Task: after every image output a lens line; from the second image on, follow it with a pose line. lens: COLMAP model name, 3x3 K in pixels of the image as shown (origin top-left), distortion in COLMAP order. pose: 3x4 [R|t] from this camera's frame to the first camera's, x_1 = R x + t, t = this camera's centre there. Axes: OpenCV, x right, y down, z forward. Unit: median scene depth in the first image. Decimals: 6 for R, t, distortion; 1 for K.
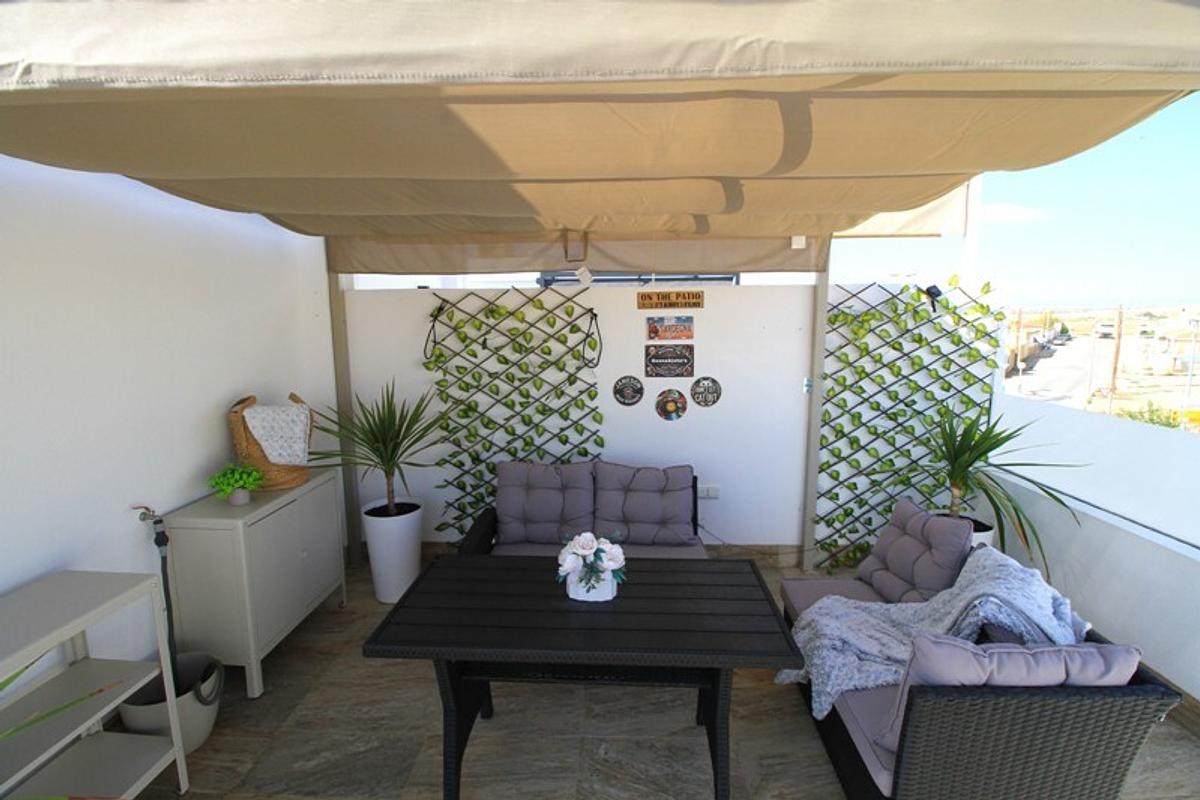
lens RADIAL K [[532.8, 0, 600.0], [0, 532.8, 400.0], [0, 0, 1]] dist [-0.000697, -0.000080]
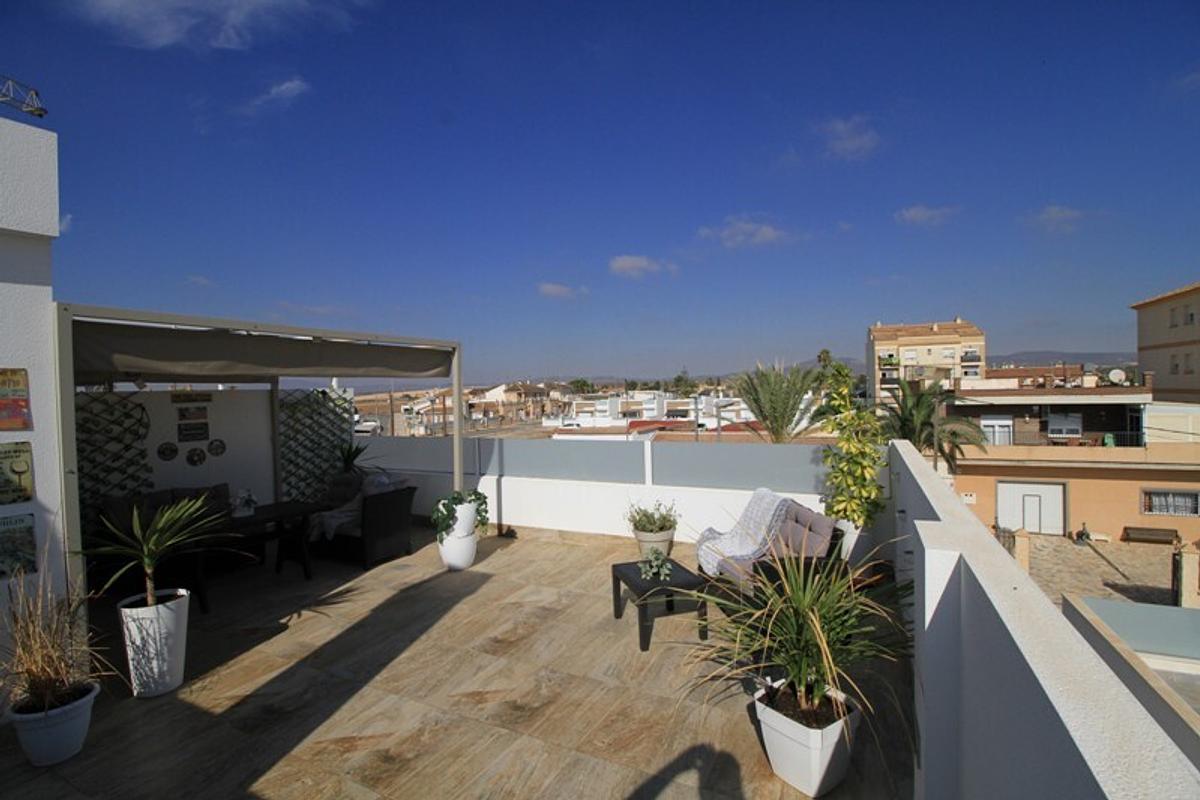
lens RADIAL K [[532.8, 0, 600.0], [0, 532.8, 400.0], [0, 0, 1]] dist [-0.000697, -0.000080]
pose [[0.423896, -0.018566, 0.905521, -0.888078], [0.151101, 0.987228, -0.050493, 0.113195], [-0.893018, 0.158229, 0.421287, -0.950847]]
